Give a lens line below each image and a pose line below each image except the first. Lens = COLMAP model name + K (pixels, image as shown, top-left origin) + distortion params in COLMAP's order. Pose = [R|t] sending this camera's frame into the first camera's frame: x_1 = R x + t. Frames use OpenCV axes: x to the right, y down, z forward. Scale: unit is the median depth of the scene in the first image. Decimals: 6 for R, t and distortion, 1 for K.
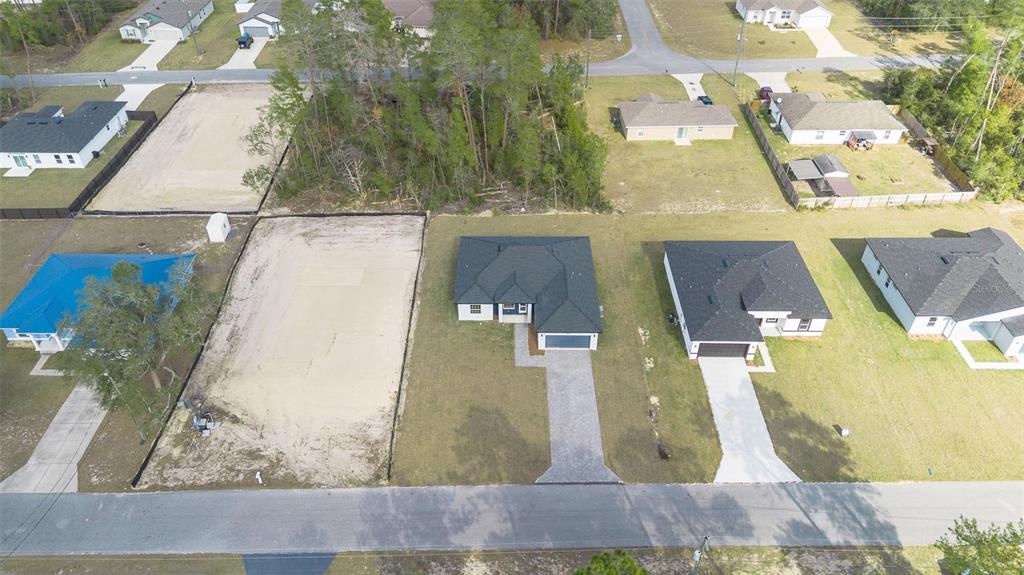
lens RADIAL K [[721.0, 0, 516.4], [0, 721.0, 292.4], [0, 0, 1]] dist [0.058941, -0.052821]
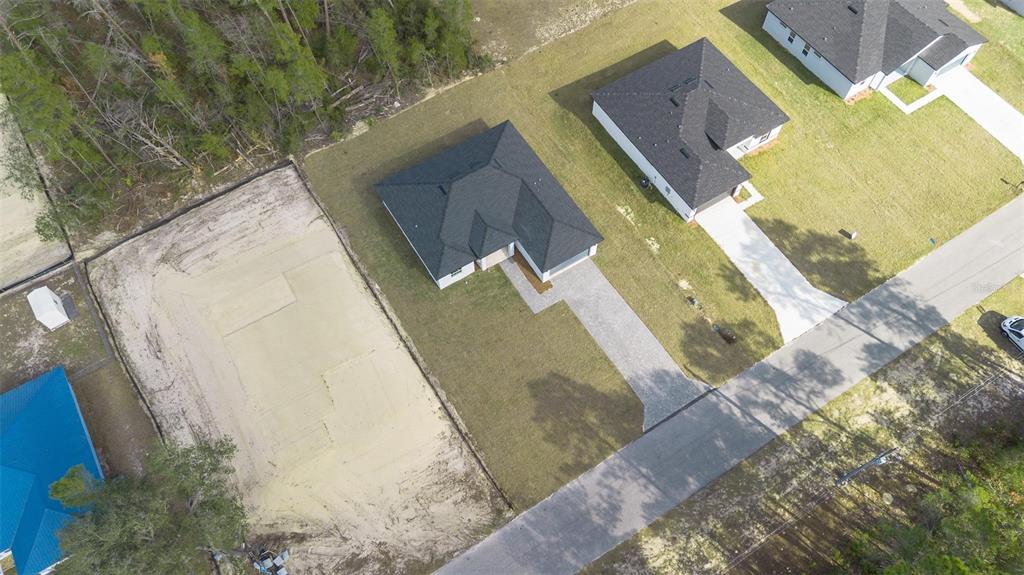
lens RADIAL K [[721.0, 0, 515.5], [0, 721.0, 288.9], [0, 0, 1]] dist [0.058941, -0.052821]
pose [[0.849482, -0.469345, 0.241031, -0.213828], [0.343585, 0.838776, 0.422379, -0.298770], [-0.400413, -0.275989, 0.873785, 0.214133]]
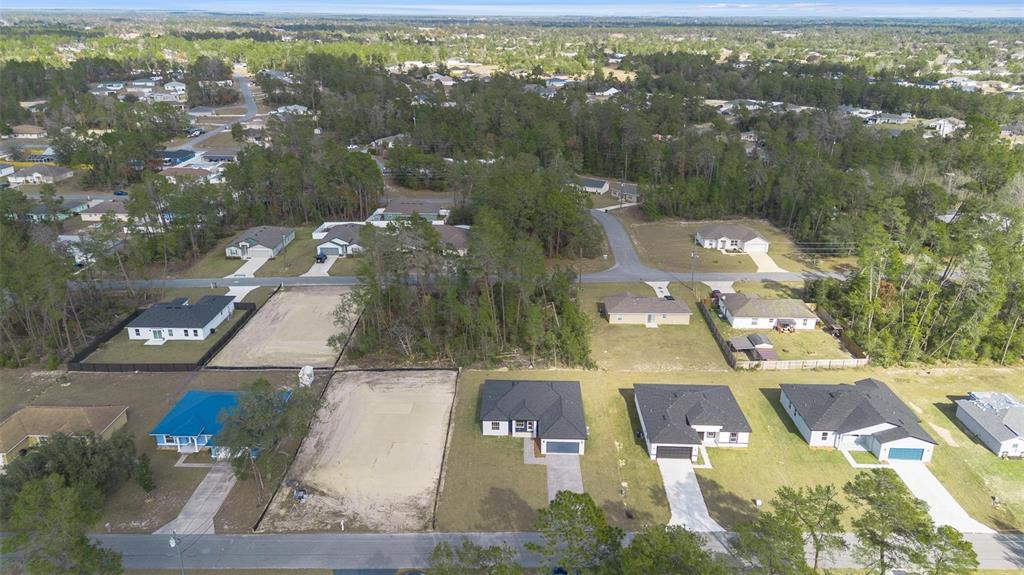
lens RADIAL K [[721.0, 0, 515.4], [0, 721.0, 287.4], [0, 0, 1]] dist [0.058941, -0.052821]
pose [[0.999814, 0.009631, -0.016710, 0.001540], [-0.014448, 0.947955, -0.318076, 0.210729], [0.012777, 0.318259, 0.947918, -0.390821]]
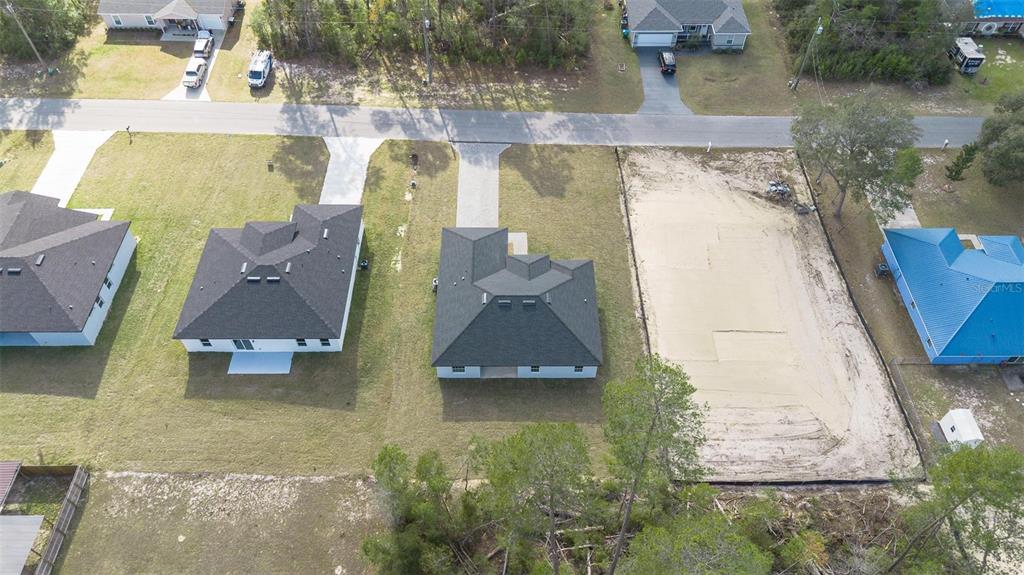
lens RADIAL K [[721.0, 0, 511.6], [0, 721.0, 293.6], [0, 0, 1]] dist [0.058941, -0.052821]
pose [[-0.999986, -0.004214, -0.003324, 0.022709], [-0.003238, -0.020282, 0.999789, -0.919774], [-0.004280, 0.999785, 0.020268, 1.012021]]
